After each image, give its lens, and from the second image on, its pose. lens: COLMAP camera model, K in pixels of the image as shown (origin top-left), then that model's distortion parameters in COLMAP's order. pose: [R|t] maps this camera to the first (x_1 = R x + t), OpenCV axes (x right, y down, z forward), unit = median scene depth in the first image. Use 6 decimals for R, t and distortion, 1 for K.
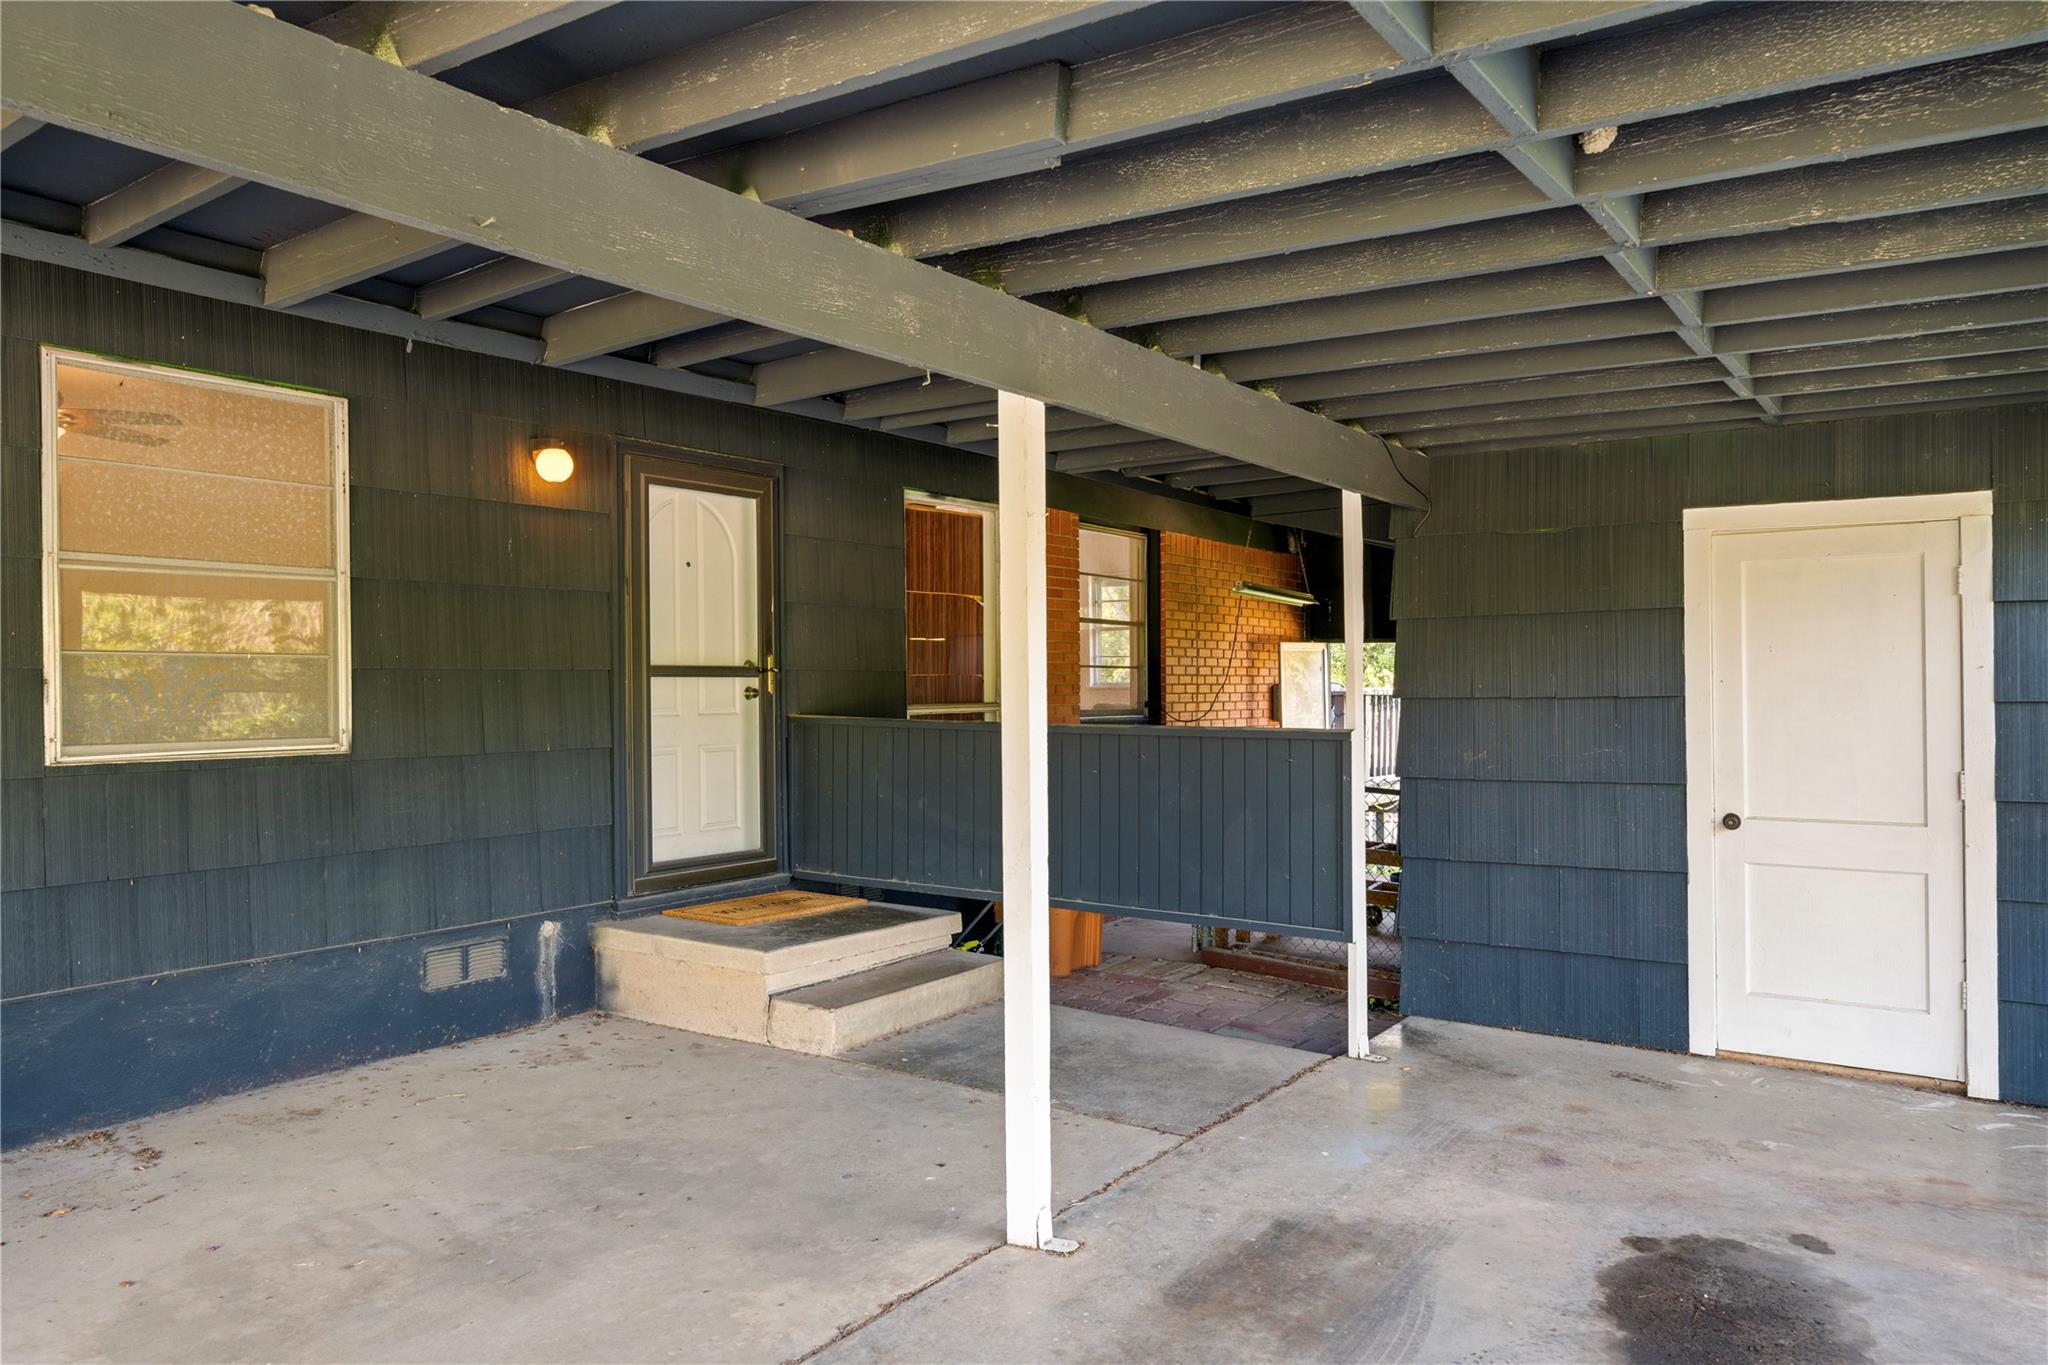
lens RADIAL K [[1386.8, 0, 1024.0], [0, 1386.8, 682.5], [0, 0, 1]] dist [0.004694, 0.002362]
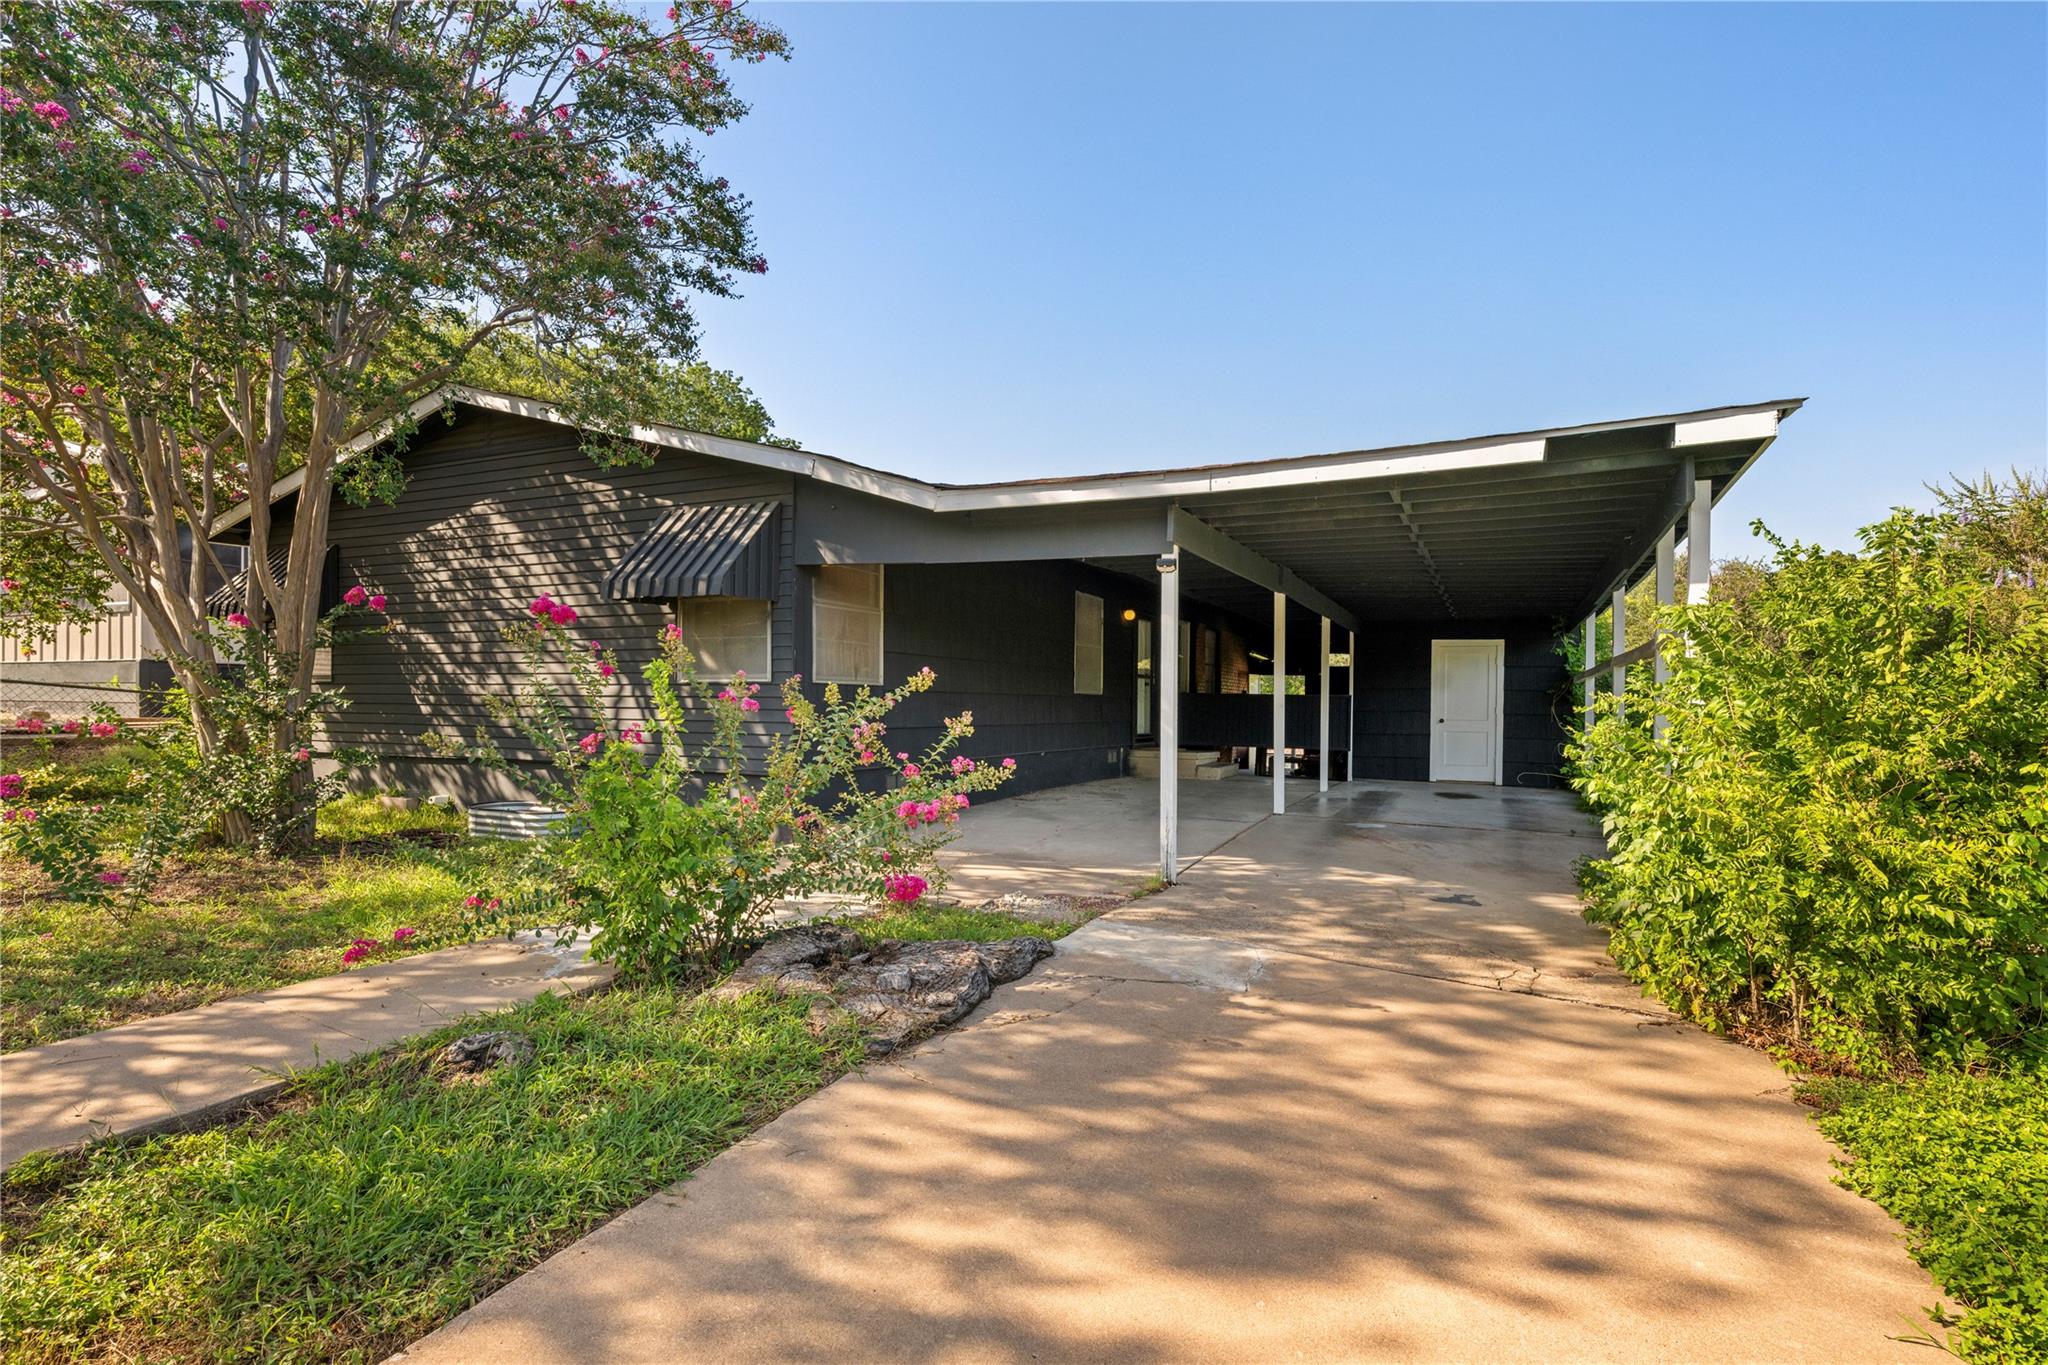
lens RADIAL K [[991.7, 0, 1032.0], [0, 991.7, 714.9], [0, 0, 1]] dist [-0.000452, 0.000059]
pose [[0.985343, 0.019446, 0.169474, -0.981533], [-0.020880, 0.999760, 0.006681, 0.079926], [-0.169303, -0.010122, 0.985512, -1.385609]]
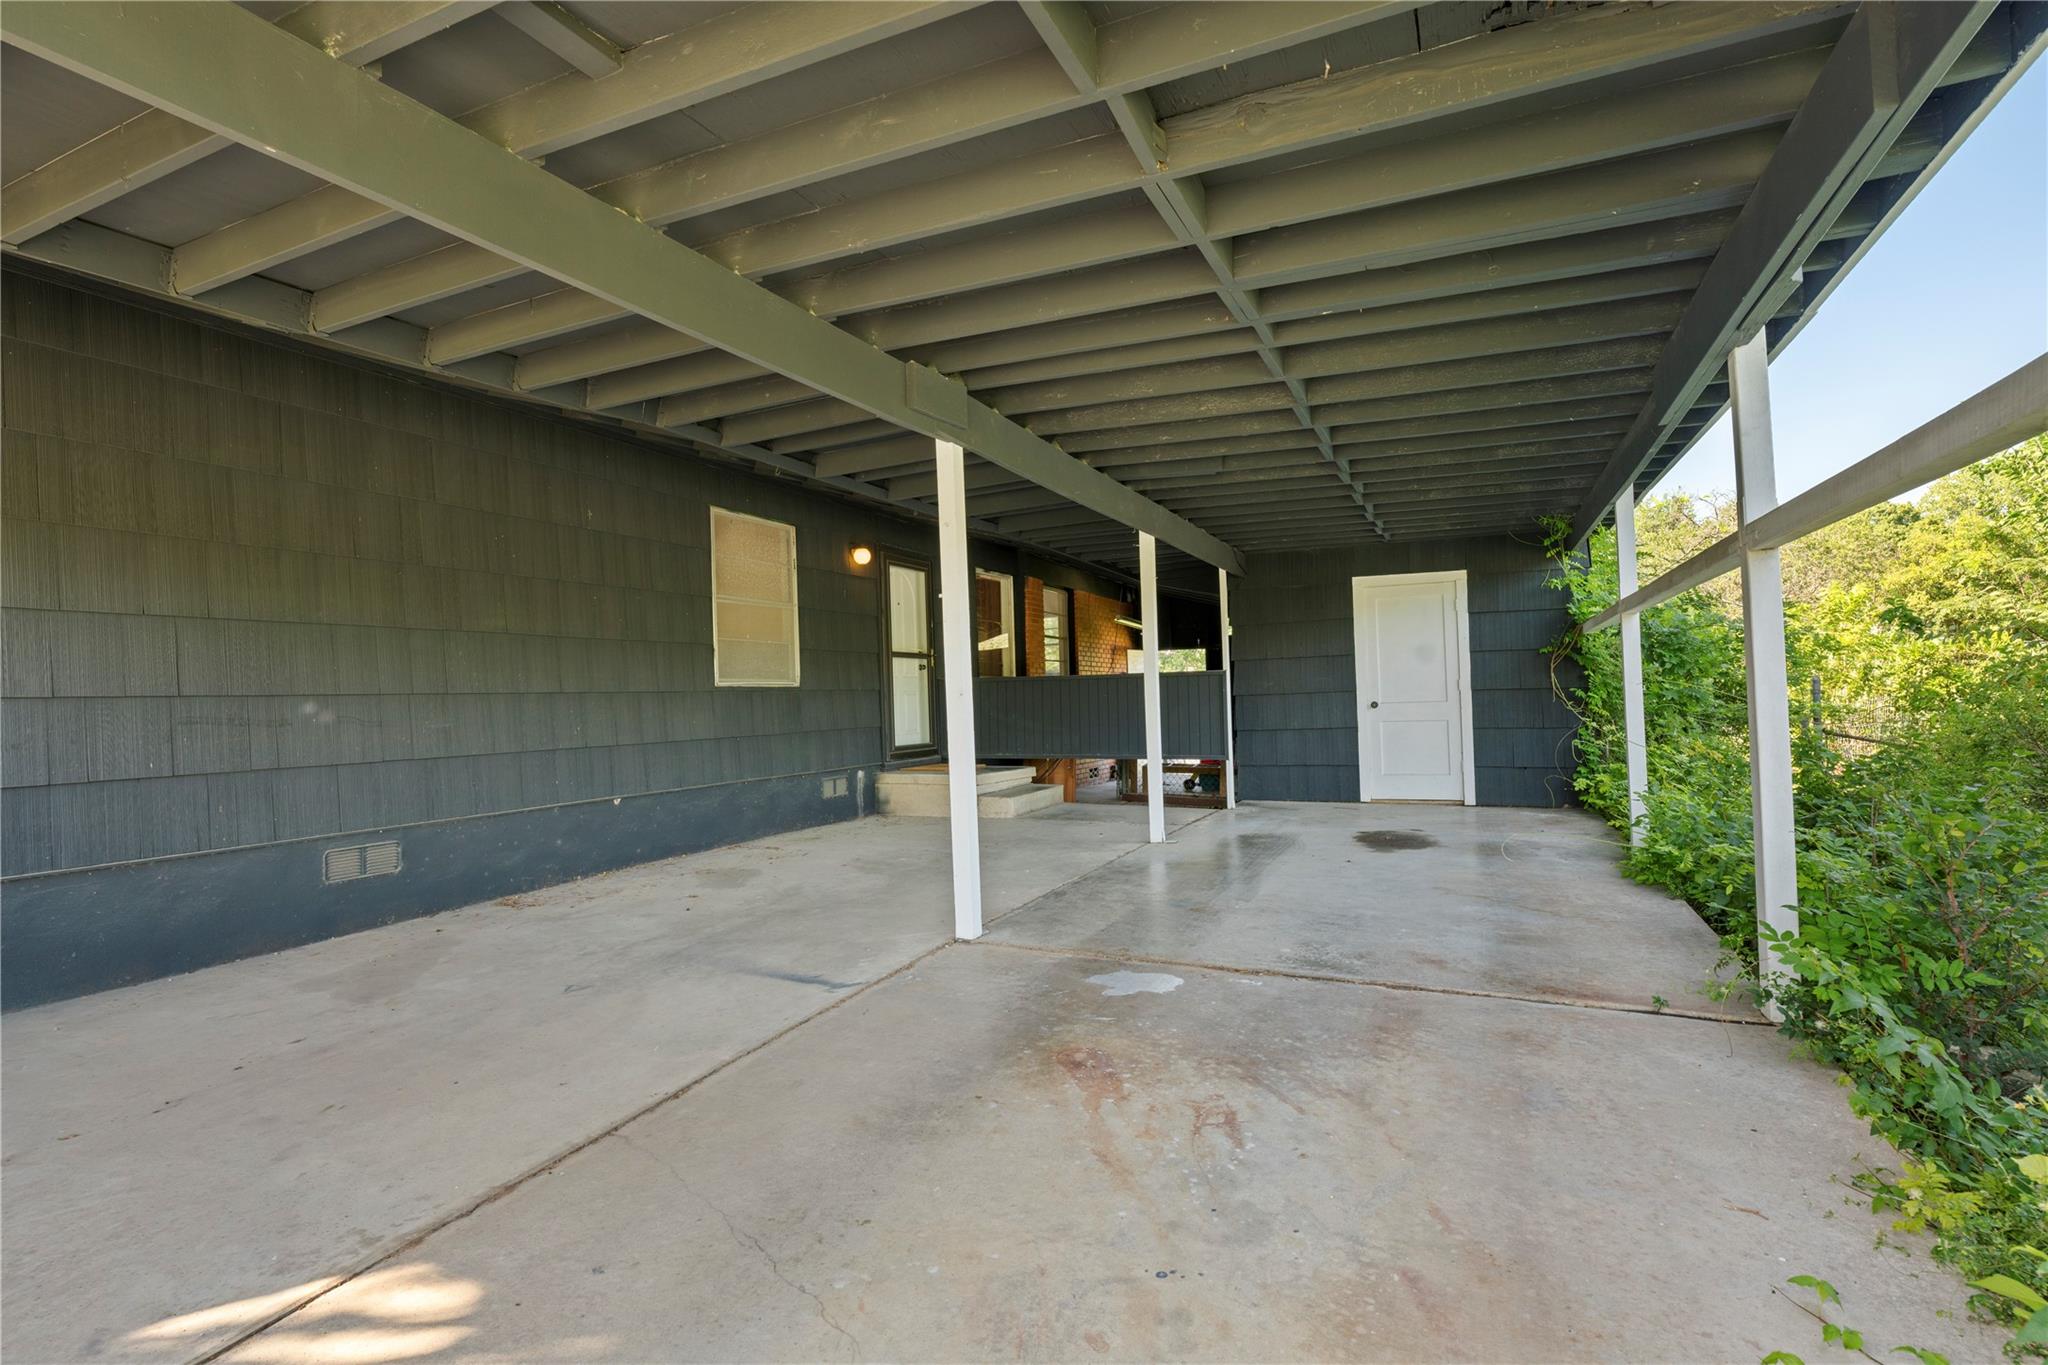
lens RADIAL K [[981.2, 0, 1024.0], [0, 981.2, 682.5], [0, 0, 1]] dist [-0.001464, -0.000142]
pose [[0.983116, -0.018452, 0.182048, -0.369283], [0.022293, 0.999570, -0.019070, 0.072214], [-0.181618, 0.022807, 0.983105, -0.526667]]
